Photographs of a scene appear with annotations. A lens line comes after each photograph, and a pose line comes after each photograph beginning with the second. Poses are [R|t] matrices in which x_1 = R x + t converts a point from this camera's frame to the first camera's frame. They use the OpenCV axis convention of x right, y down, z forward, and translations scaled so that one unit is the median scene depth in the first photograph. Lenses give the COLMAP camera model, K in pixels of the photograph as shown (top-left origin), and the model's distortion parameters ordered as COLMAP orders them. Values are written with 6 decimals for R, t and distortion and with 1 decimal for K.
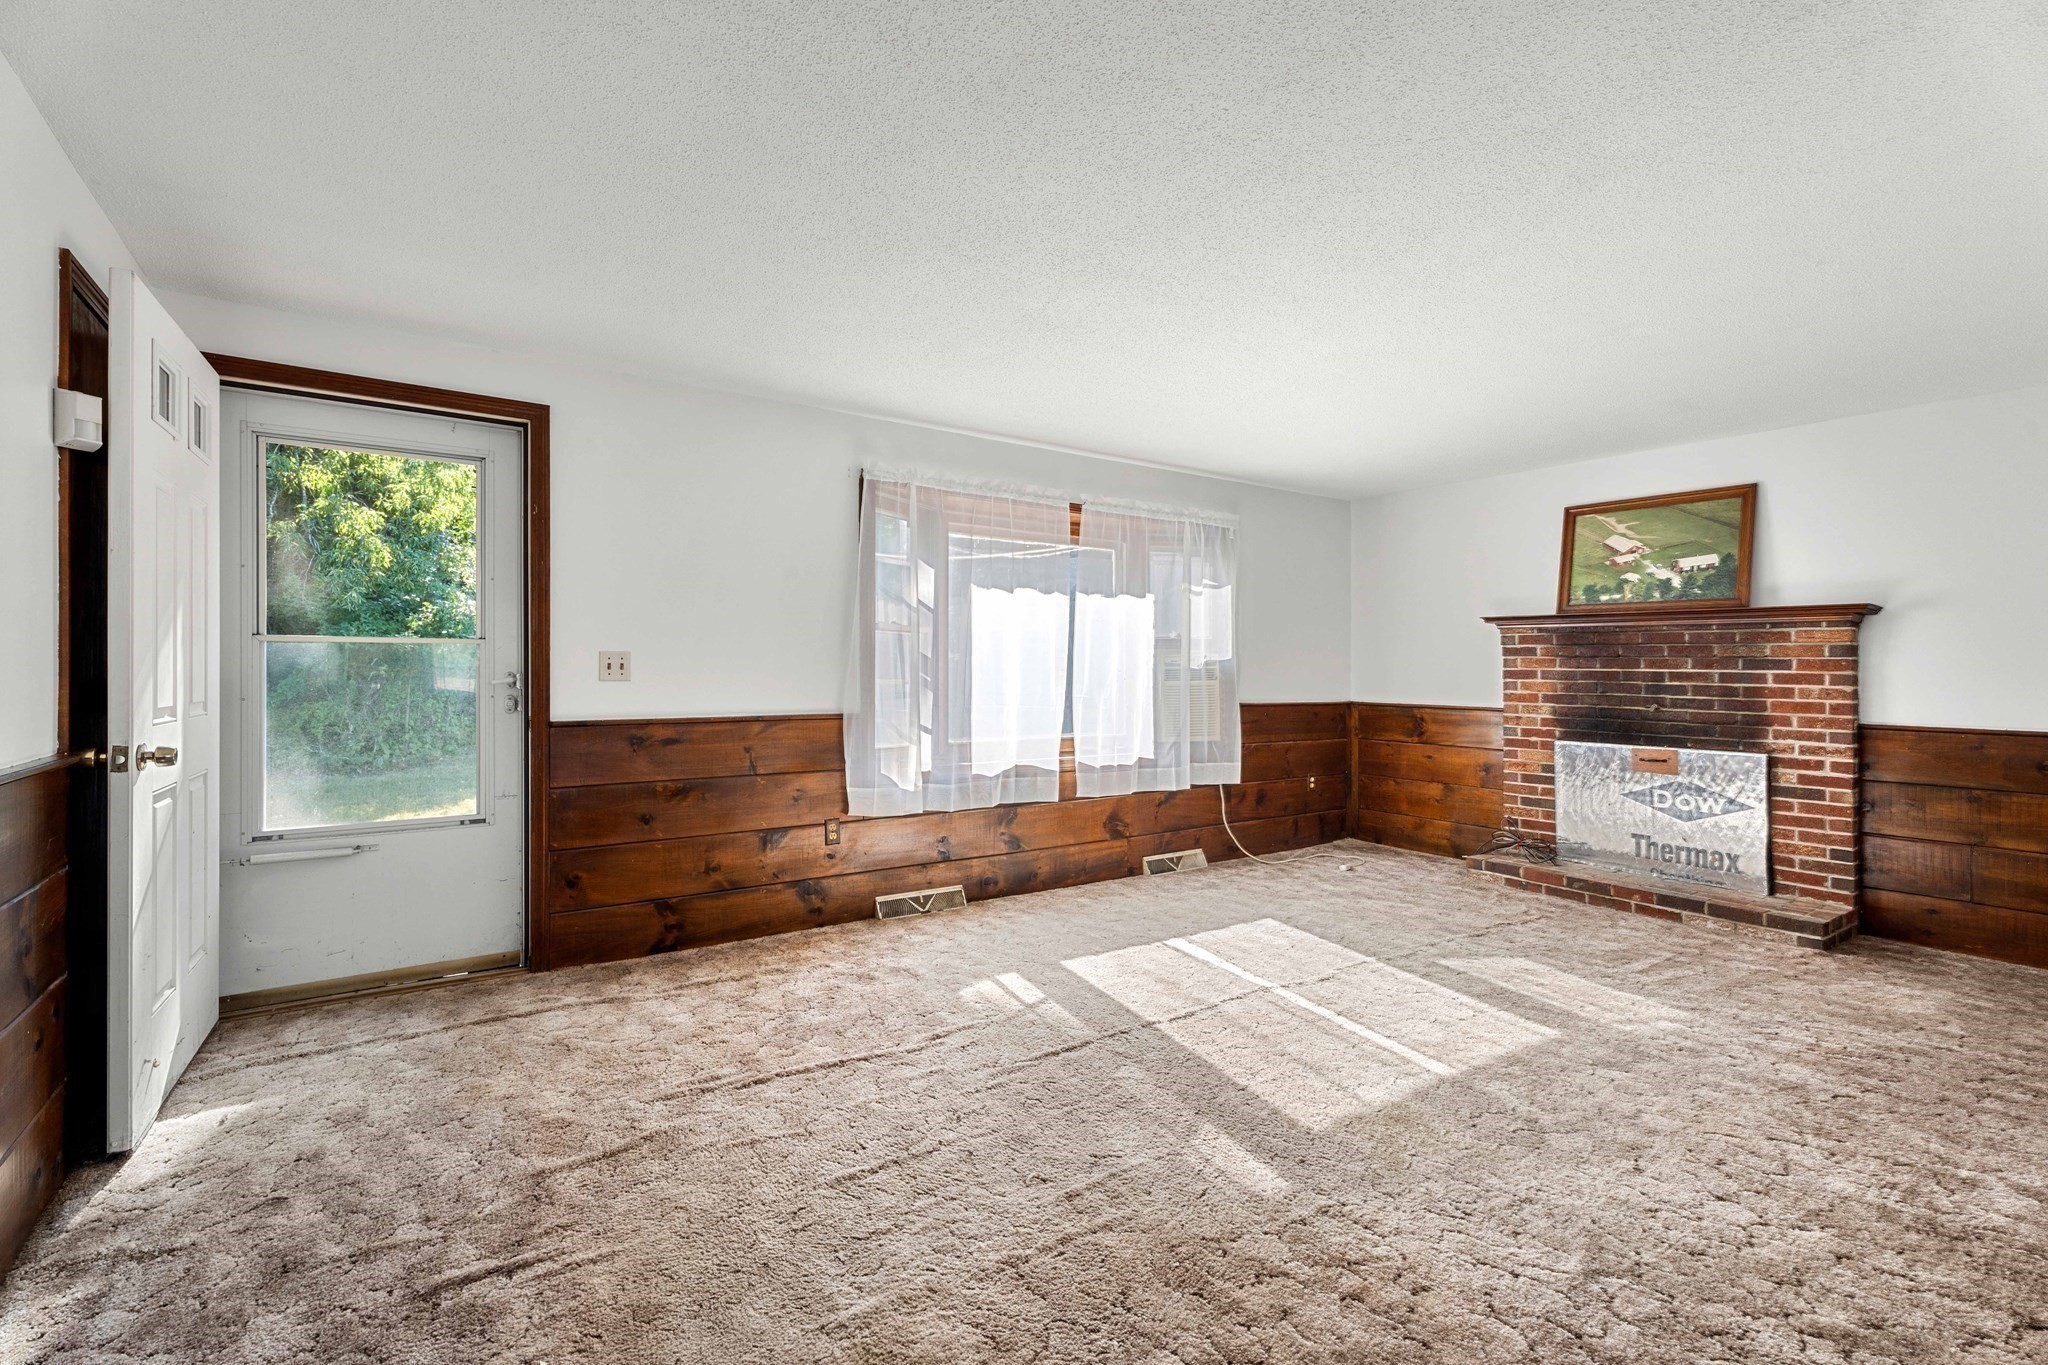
lens RADIAL K [[900.9, 0, 1020.1], [0, 900.9, 672.0], [0, 0, 1]] dist [-0.000359, -0.000607]
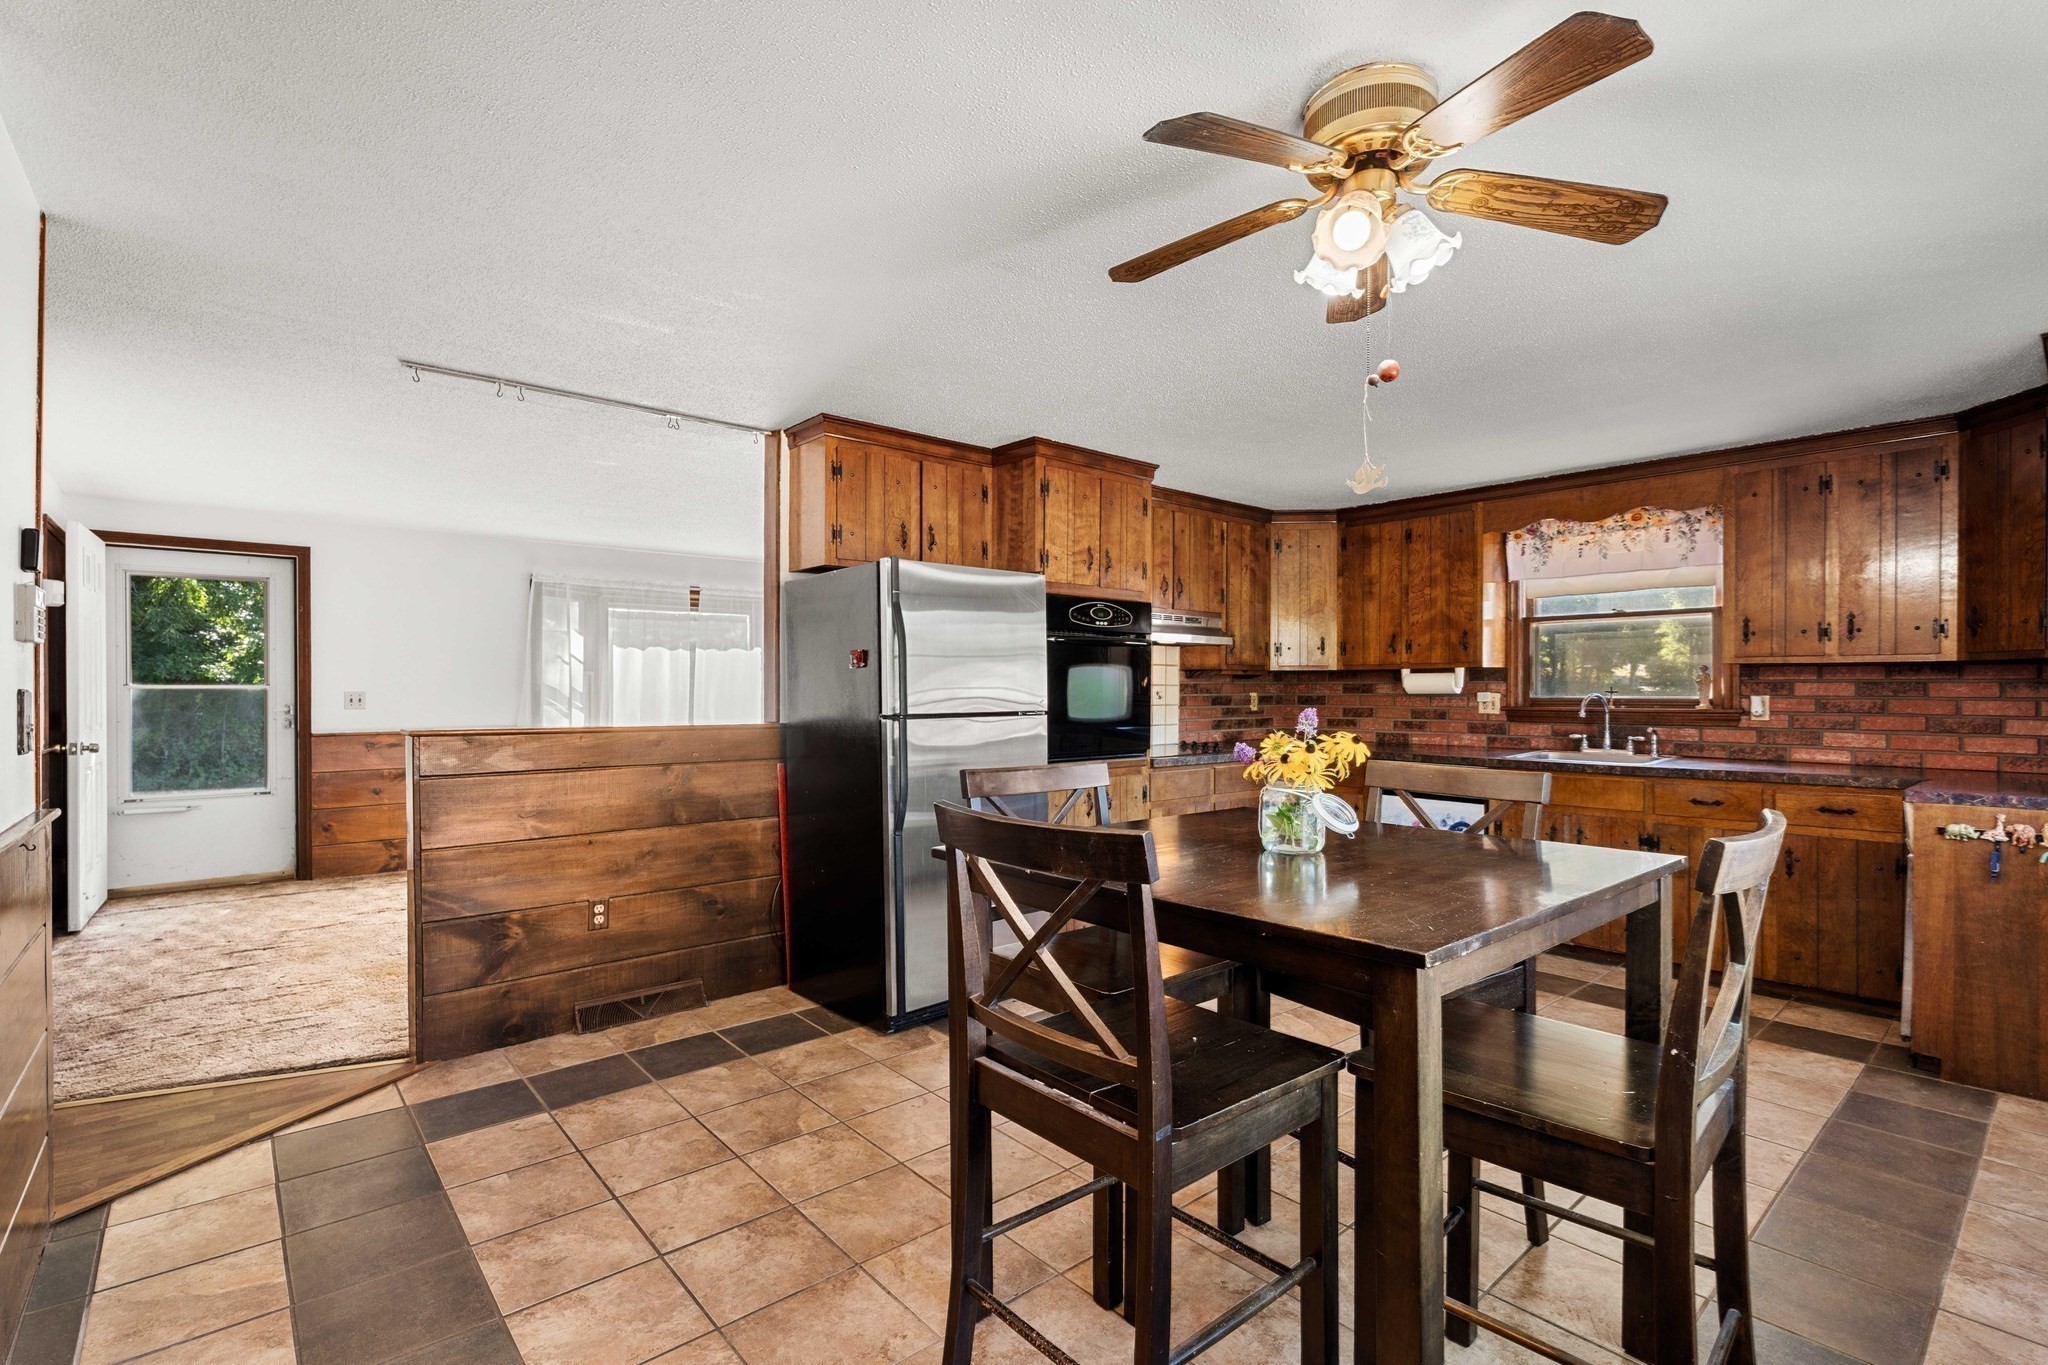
lens RADIAL K [[936.0, 0, 1026.5], [0, 936.0, 688.3], [0, 0, 1]] dist [0.000006, -0.000285]
pose [[0.993832, -0.006969, 0.110679, 0.600821], [0.007251, 0.999971, -0.002145, -0.016050], [-0.110661, 0.002935, 0.993854, -0.870932]]
